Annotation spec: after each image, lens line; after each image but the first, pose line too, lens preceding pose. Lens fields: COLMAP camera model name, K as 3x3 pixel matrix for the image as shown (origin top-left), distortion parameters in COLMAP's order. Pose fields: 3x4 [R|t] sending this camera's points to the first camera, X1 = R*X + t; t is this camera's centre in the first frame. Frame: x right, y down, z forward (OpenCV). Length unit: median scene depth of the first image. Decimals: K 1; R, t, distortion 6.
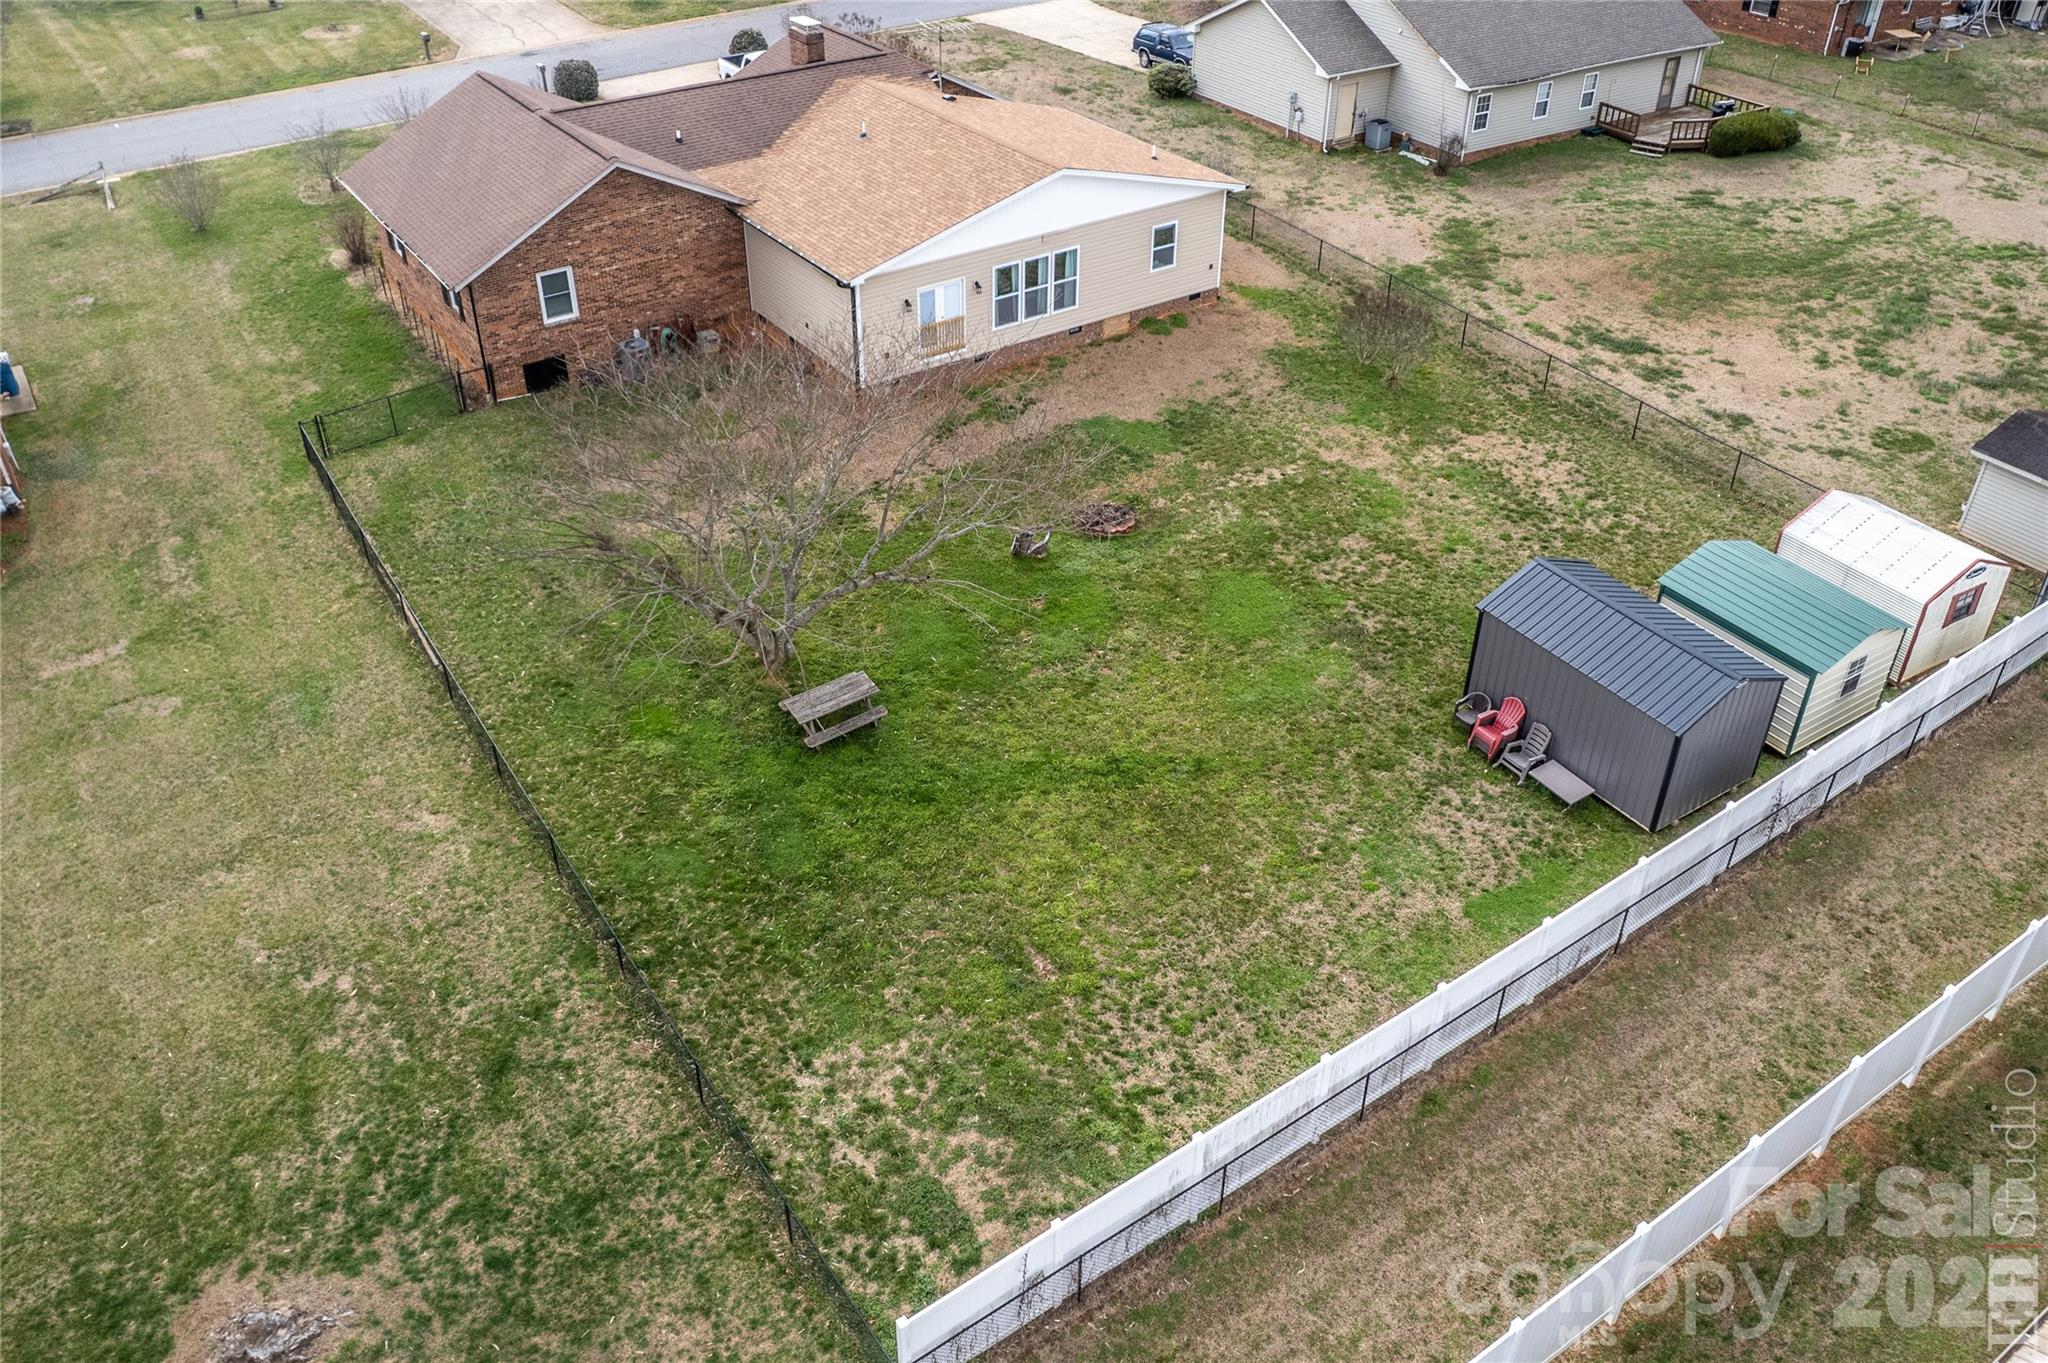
lens RADIAL K [[1569.7, 0, 1030.1], [0, 1569.7, 623.6], [0, 0, 1]] dist [-0.051588, 0.009246]
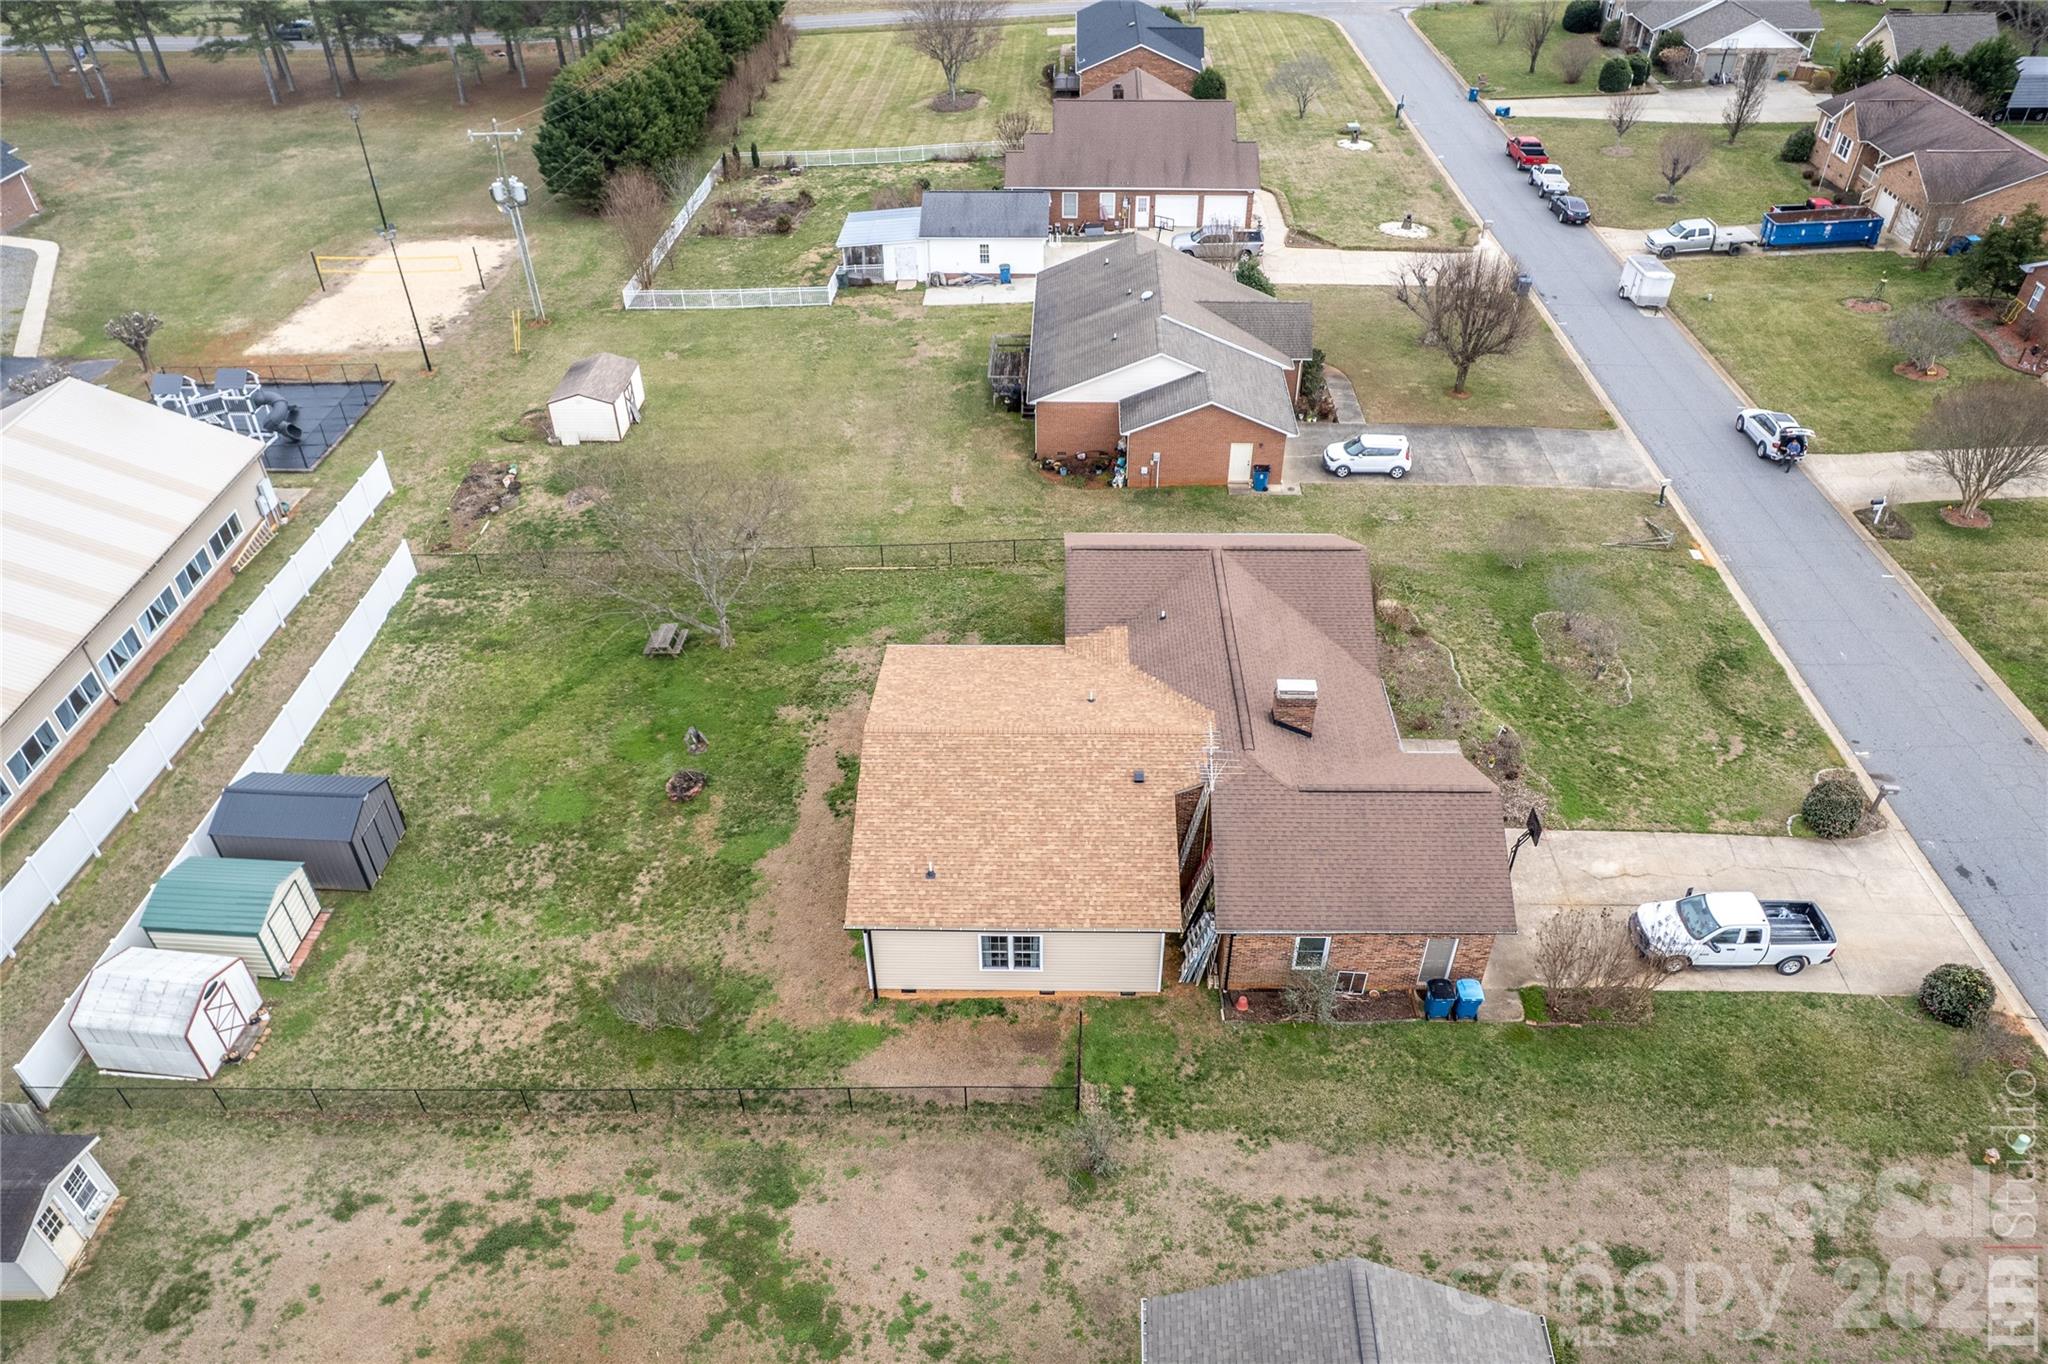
lens RADIAL K [[1433.9, 0, 1028.1], [0, 1433.9, 724.1], [0, 0, 1]] dist [-0.076521, 0.065170]
pose [[-0.589163, 0.506977, -0.629175, 0.617380], [-0.449139, 0.441812, 0.776580, -1.172787], [0.671685, 0.740119, -0.032596, 1.110779]]
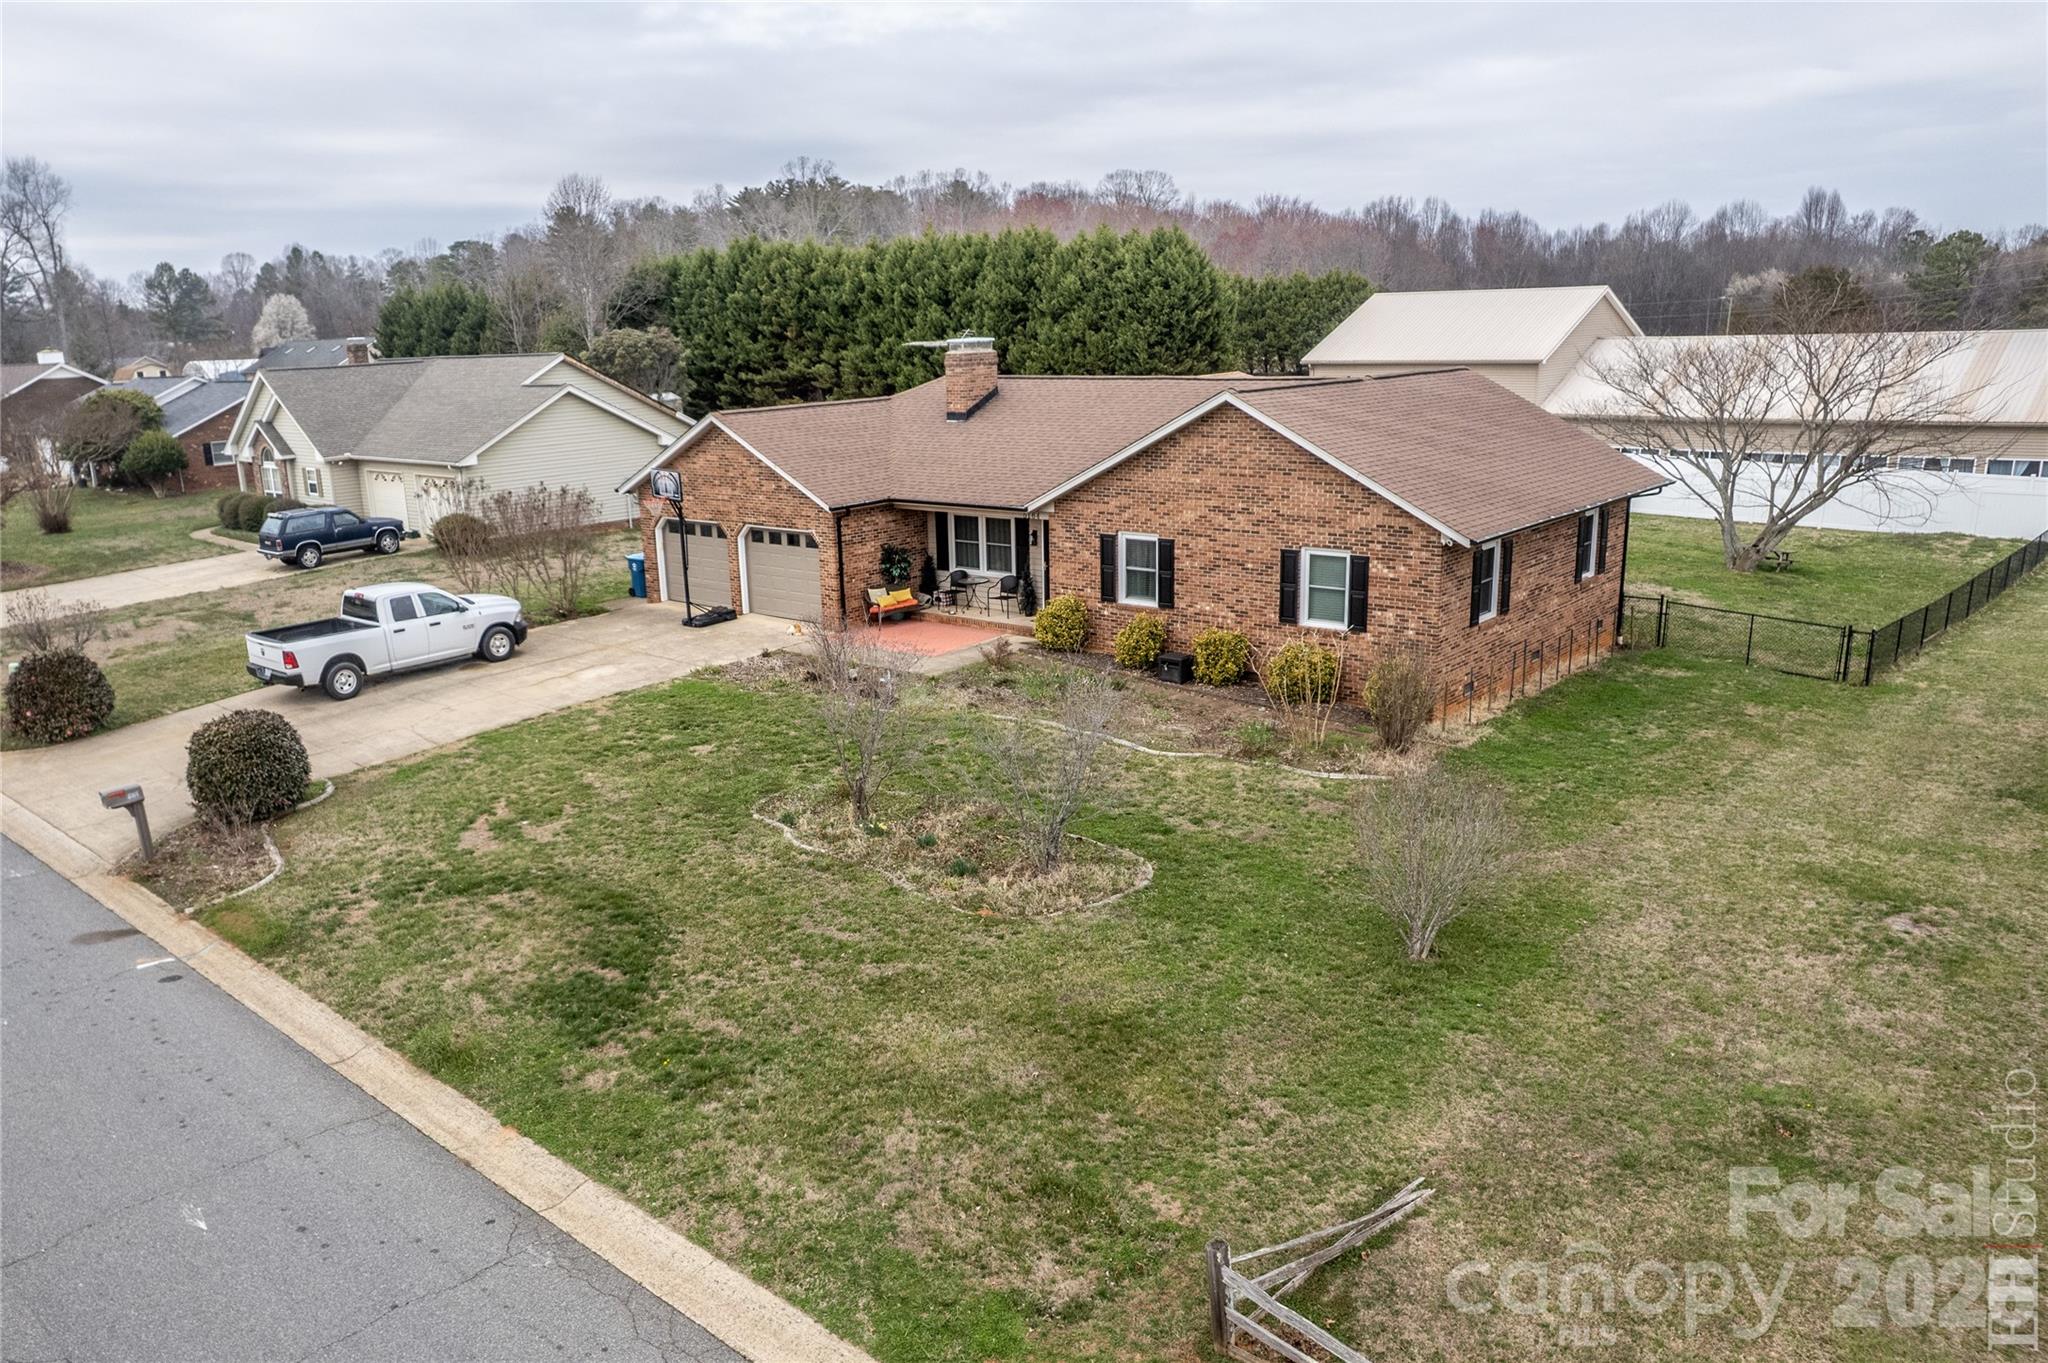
lens RADIAL K [[1492.1, 0, 919.2], [0, 1492.1, 736.9], [0, 0, 1]] dist [-0.067454, 0.050662]
pose [[-0.210701, -0.260695, 0.942148, -1.040339], [0.576019, 0.745583, 0.335125, -0.595840], [-0.789815, 0.613306, -0.006929, 1.359123]]
